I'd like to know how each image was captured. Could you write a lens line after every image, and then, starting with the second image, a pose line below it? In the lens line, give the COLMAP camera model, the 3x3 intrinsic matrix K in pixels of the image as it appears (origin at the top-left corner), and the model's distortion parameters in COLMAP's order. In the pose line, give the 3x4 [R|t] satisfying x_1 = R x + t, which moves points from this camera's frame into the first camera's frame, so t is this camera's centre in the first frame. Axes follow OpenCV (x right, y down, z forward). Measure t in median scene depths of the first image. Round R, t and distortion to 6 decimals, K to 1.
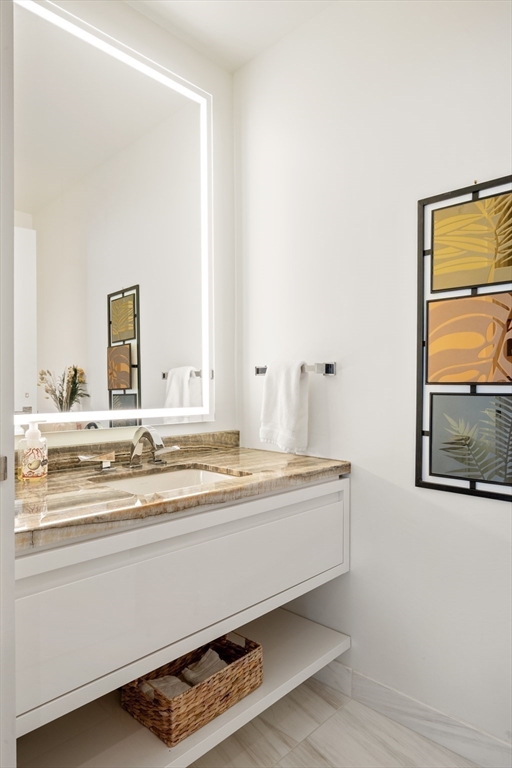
lens RADIAL K [[478.5, 0, 255.7], [0, 478.5, 386.5], [0, 0, 1]] dist [0.009831, -0.002505]
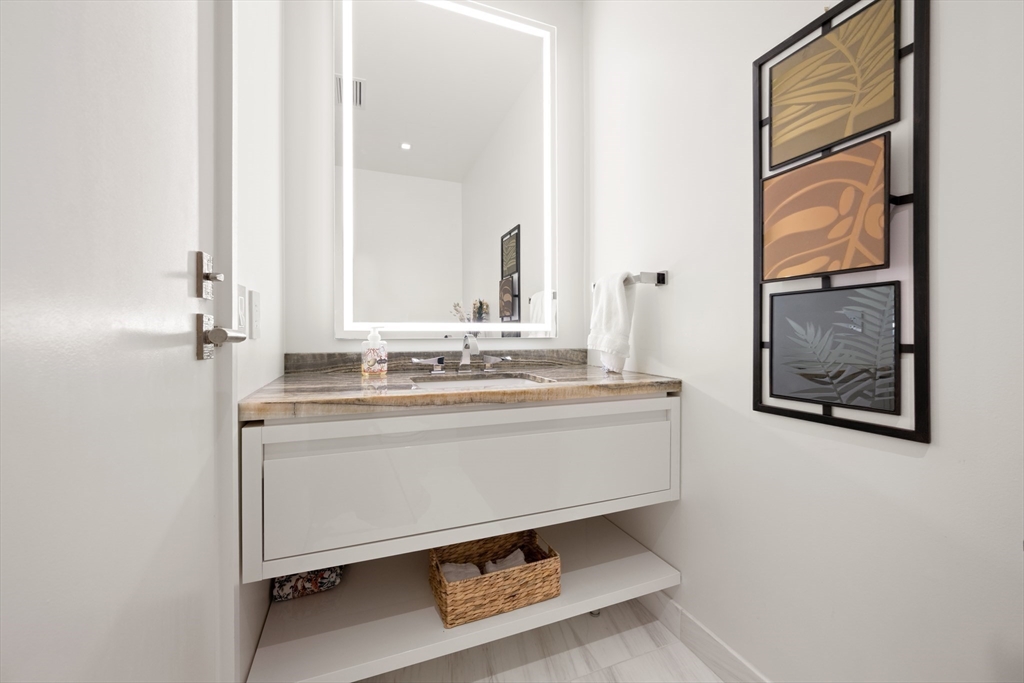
lens RADIAL K [[405.7, 0, 515.8], [0, 405.7, 332.9], [0, 0, 1]] dist [0.002072, -0.000227]
pose [[0.908678, -0.000440, -0.417498, 0.265760], [0.000851, 0.999999, 0.000797, 0.079825], [0.417497, -0.001080, 0.908678, 0.201433]]
